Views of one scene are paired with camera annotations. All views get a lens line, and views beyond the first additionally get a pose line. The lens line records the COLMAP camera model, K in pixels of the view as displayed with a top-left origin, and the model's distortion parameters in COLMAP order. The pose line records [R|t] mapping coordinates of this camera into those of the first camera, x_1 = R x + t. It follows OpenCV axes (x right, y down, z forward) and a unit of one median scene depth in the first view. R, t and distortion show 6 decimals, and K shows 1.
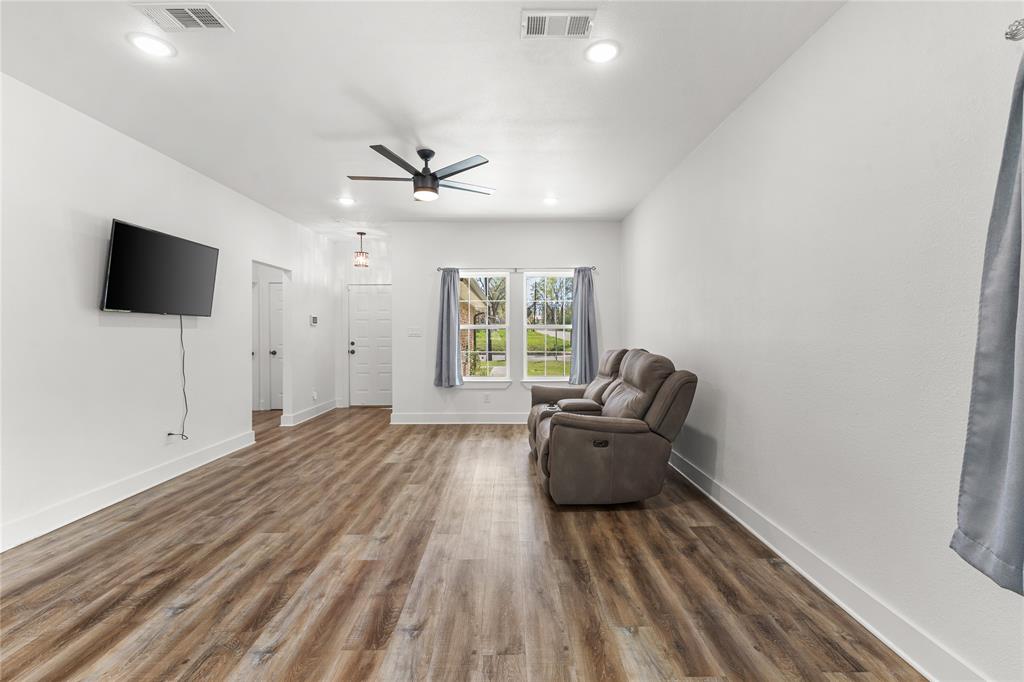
lens RADIAL K [[447.4, 0, 513.4], [0, 447.4, 338.9], [0, 0, 1]] dist [0.006190, 0.000421]
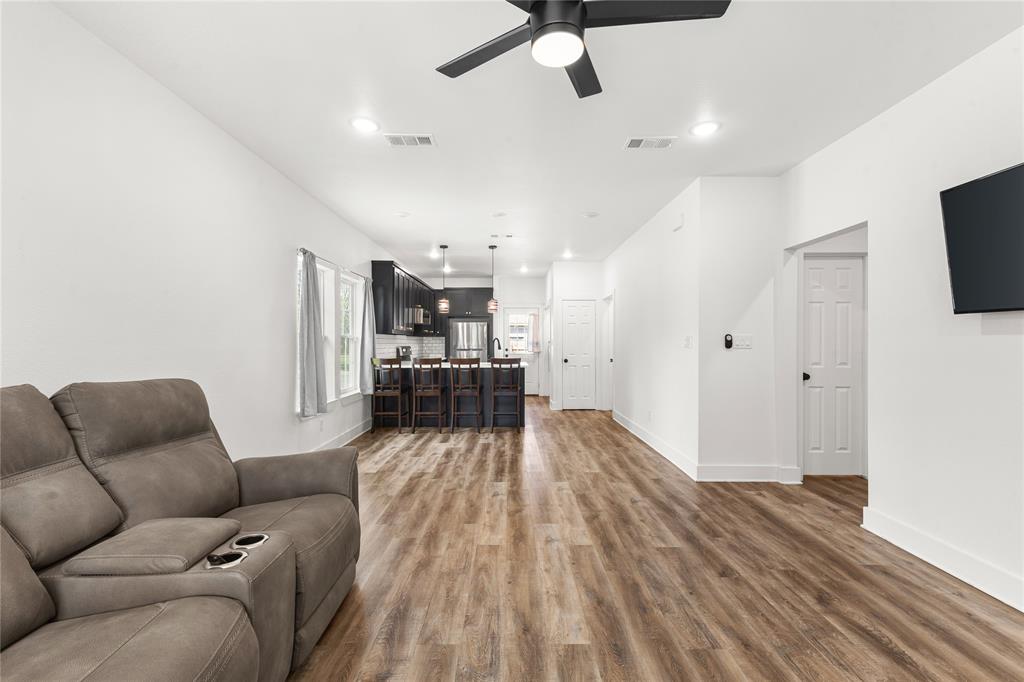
lens RADIAL K [[447.4, 0, 513.4], [0, 447.4, 338.9], [0, 0, 1]] dist [0.006190, 0.000421]
pose [[-0.999988, 0.001666, 0.004546, -0.181660], [0.001701, 0.999968, 0.007848, -0.027861], [-0.004533, 0.007855, -0.999959, 1.775557]]
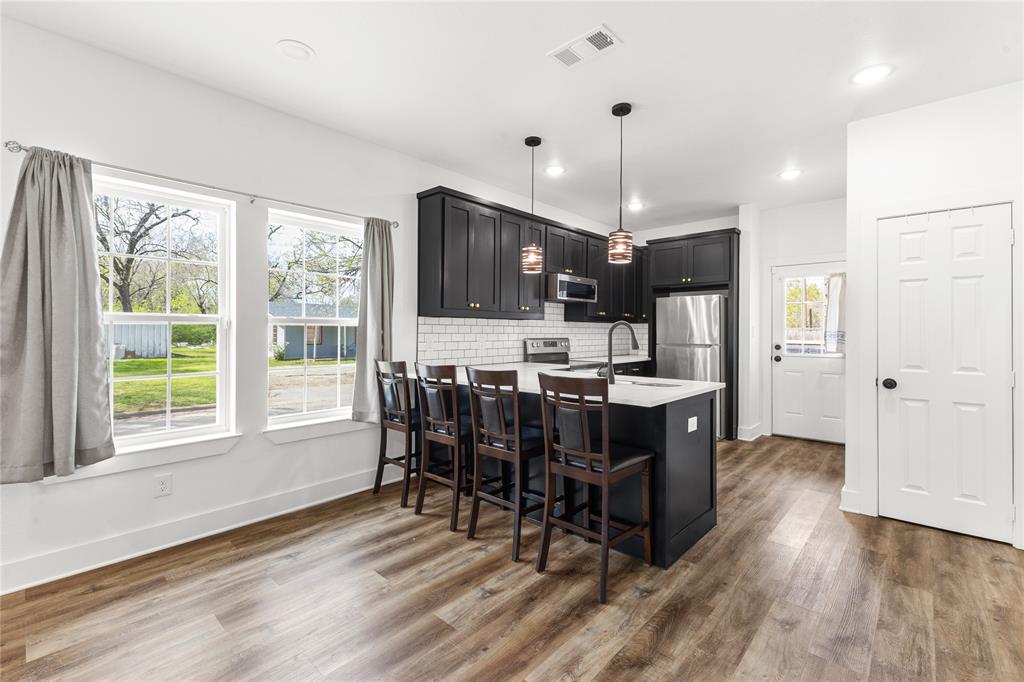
lens RADIAL K [[448.5, 0, 513.4], [0, 448.5, 323.7], [0, 0, 1]] dist [0.000624, -0.000375]
pose [[-0.726733, 0.010676, 0.686837, -0.553370], [0.008859, 0.999942, -0.006169, -0.006585], [-0.686863, 0.001602, -0.726785, 0.385760]]
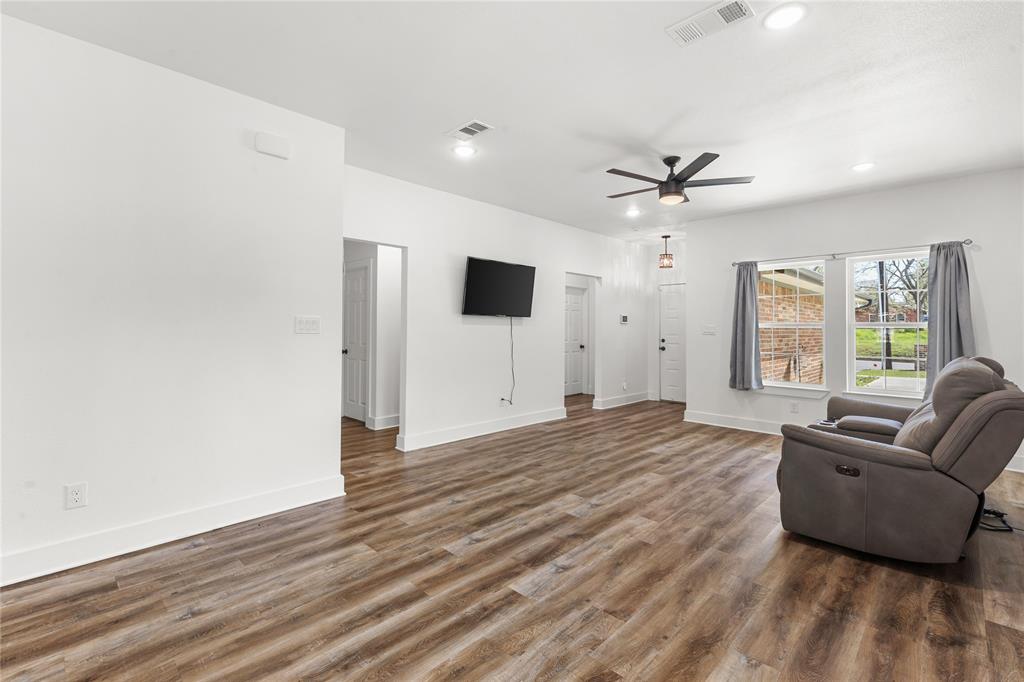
lens RADIAL K [[448.5, 0, 513.4], [0, 448.5, 323.7], [0, 0, 1]] dist [0.000624, -0.000375]
pose [[0.706548, -0.000823, -0.707665, 0.340453], [-0.020250, 0.999566, -0.021380, 0.000497], [0.707375, 0.029436, 0.706225, 0.004529]]
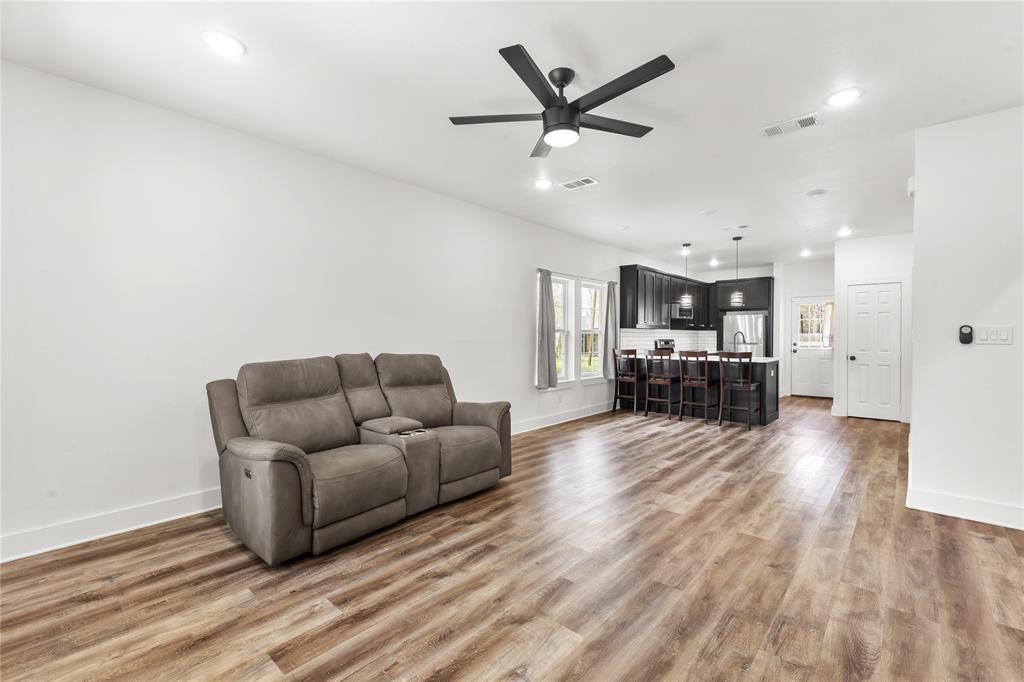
lens RADIAL K [[442.7, 0, 506.8], [0, 442.7, 330.8], [0, 0, 1]] dist [0.001222, -0.000024]
pose [[-0.727474, 0.007982, 0.686089, -0.735061], [0.010753, 0.999942, -0.000232, -0.029237], [-0.686051, 0.007209, -0.727518, 1.882229]]
